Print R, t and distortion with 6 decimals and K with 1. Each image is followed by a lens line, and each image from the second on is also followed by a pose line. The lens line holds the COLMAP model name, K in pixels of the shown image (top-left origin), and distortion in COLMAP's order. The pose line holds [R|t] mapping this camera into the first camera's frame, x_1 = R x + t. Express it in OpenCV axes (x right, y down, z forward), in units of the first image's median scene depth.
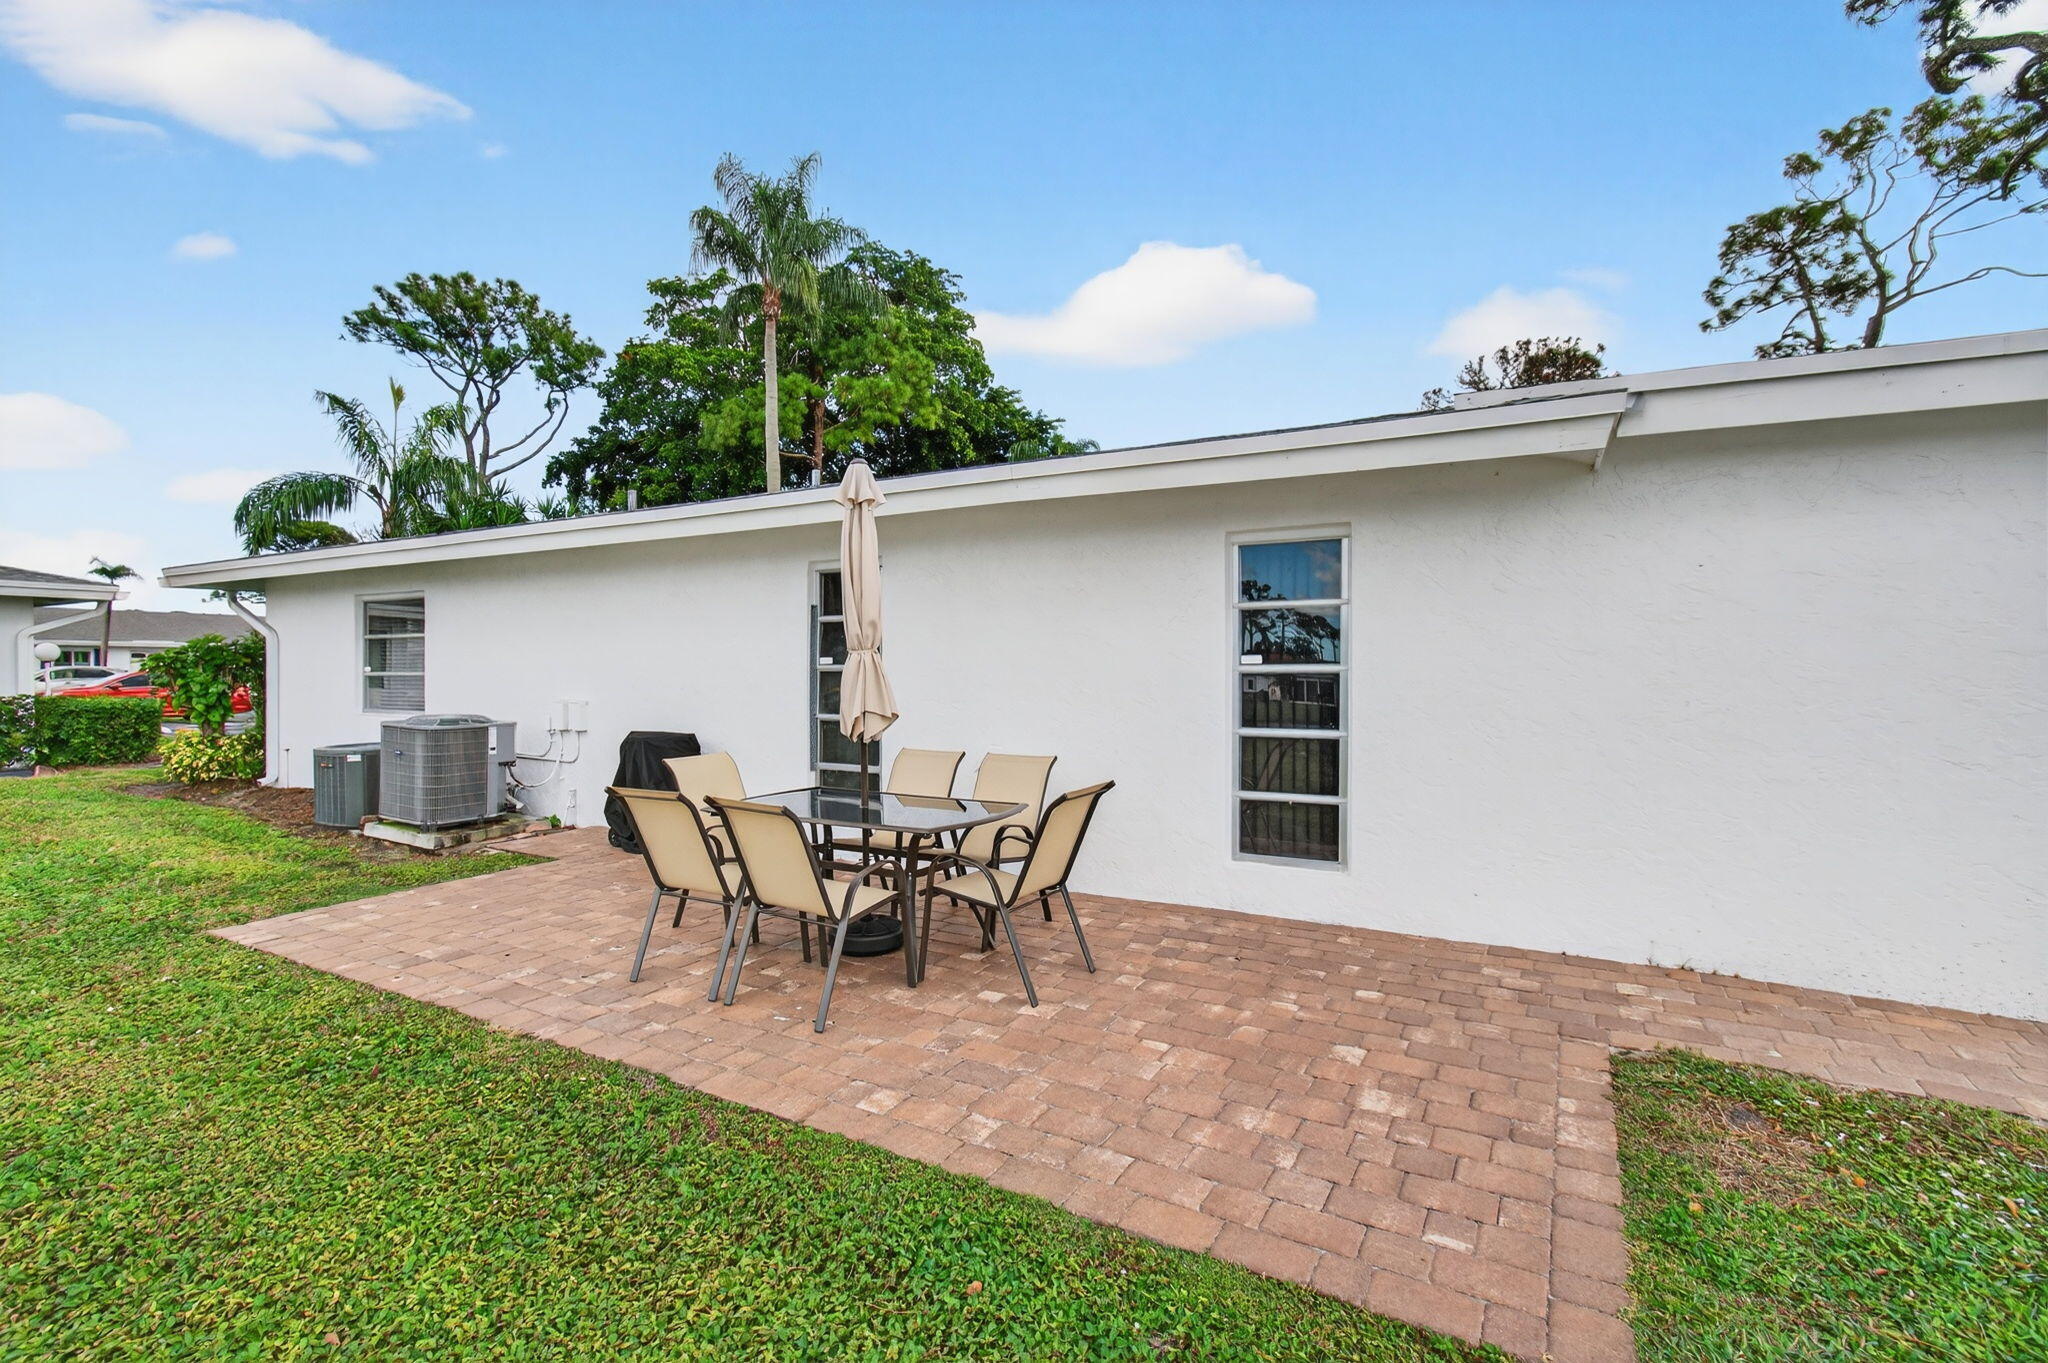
lens RADIAL K [[920.8, 0, 1018.6], [0, 920.8, 664.0], [0, 0, 1]] dist [-0.002433, 0.004214]
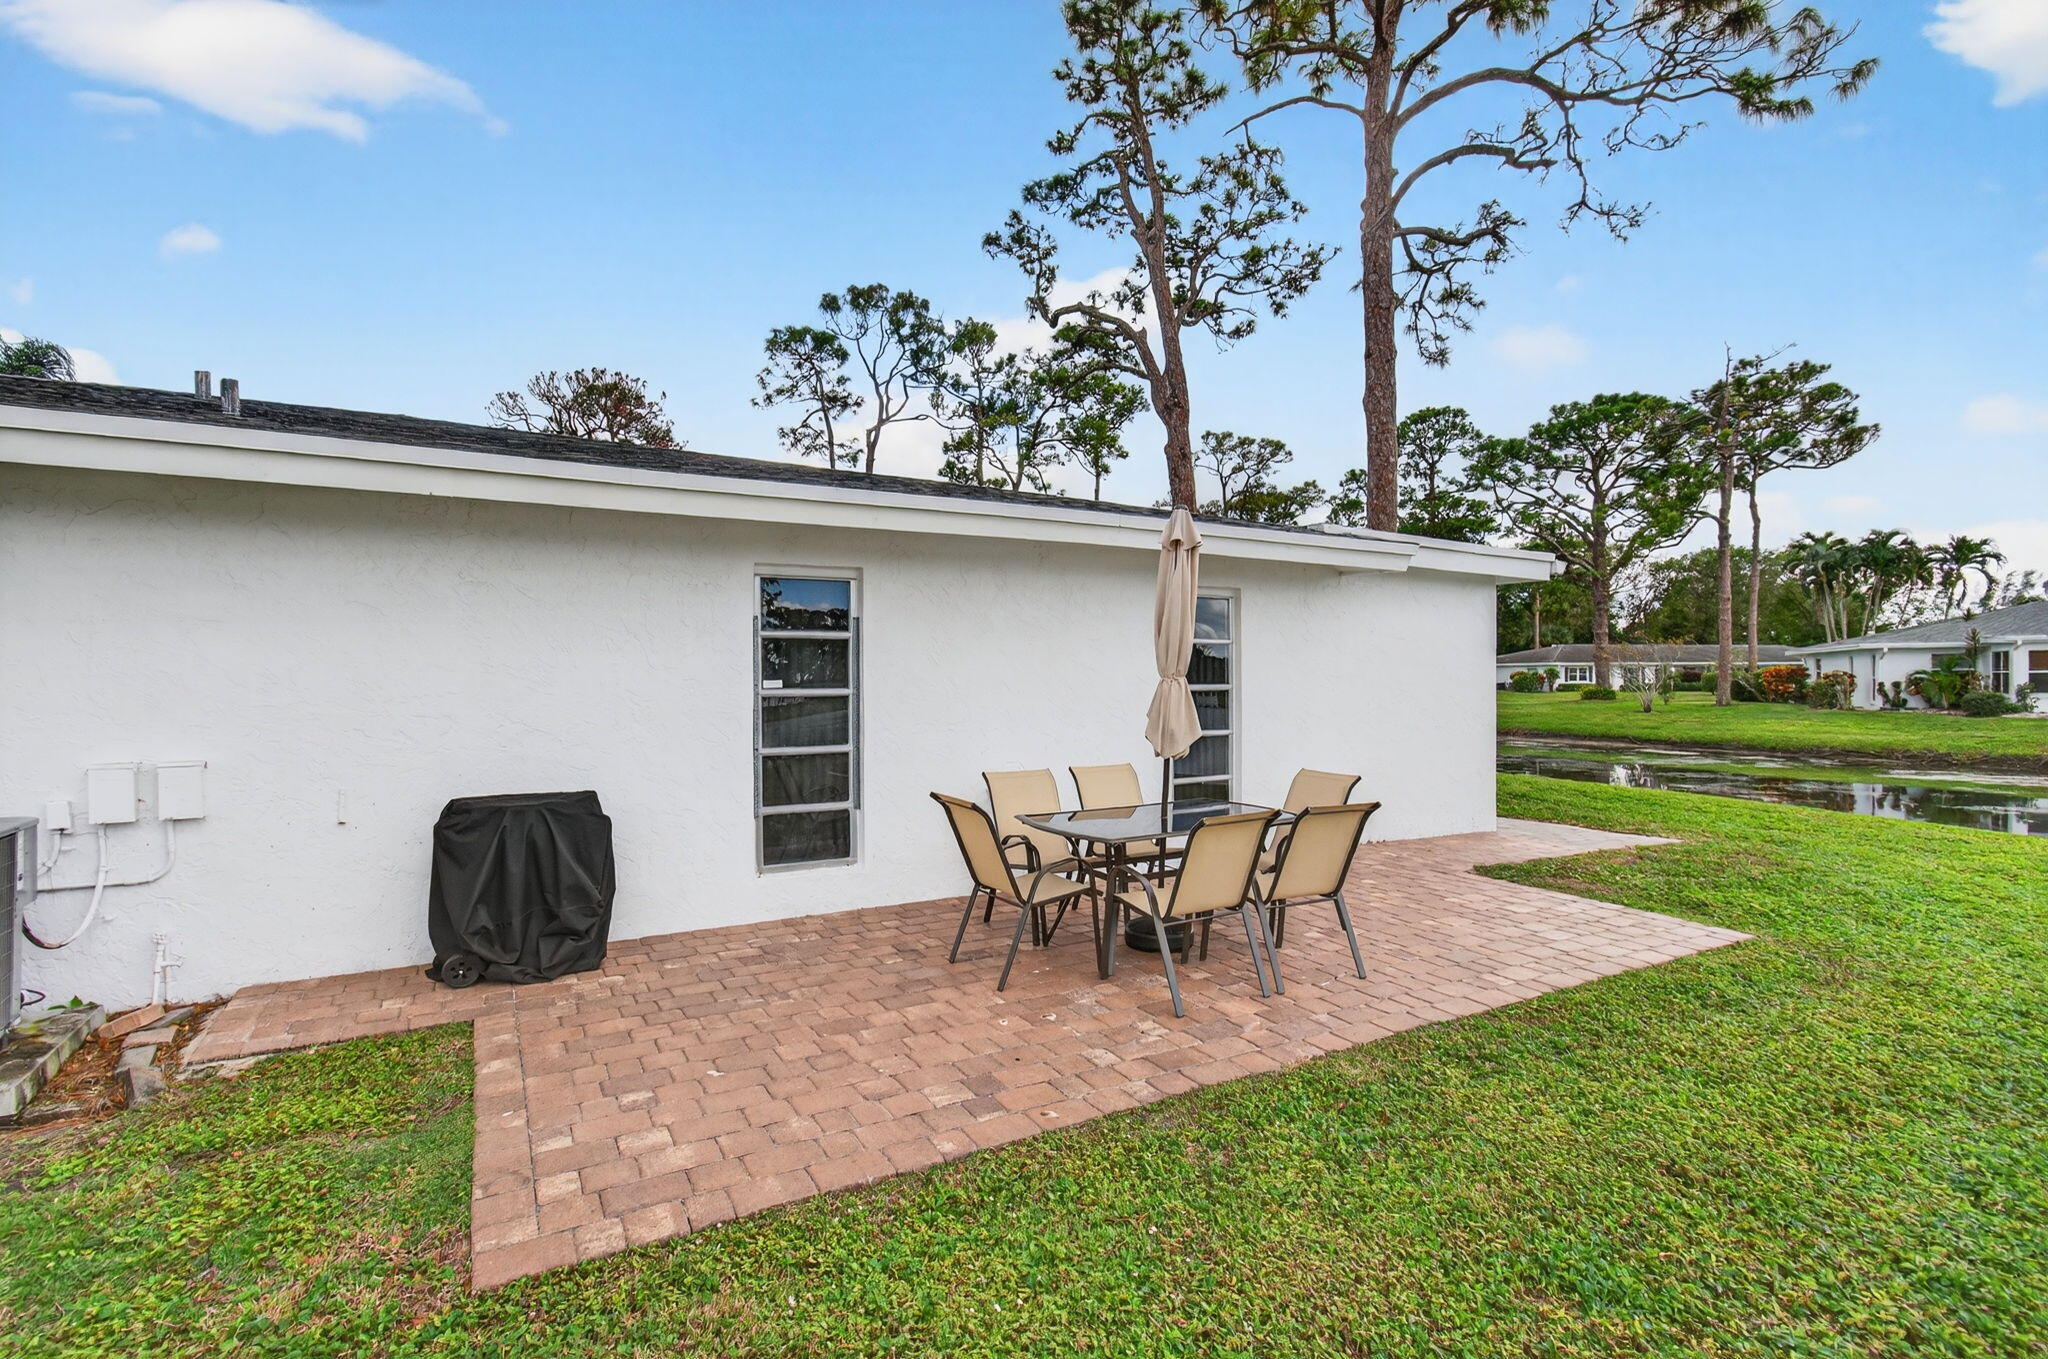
lens RADIAL K [[920.8, 0, 1013.1], [0, 920.8, 694.8], [0, 0, 1]] dist [-0.002433, 0.004214]
pose [[0.527519, -0.015283, 0.849405, -0.484024], [-0.001788, 0.999816, 0.019100, -0.007697], [-0.849541, -0.011594, 0.527395, 0.226896]]
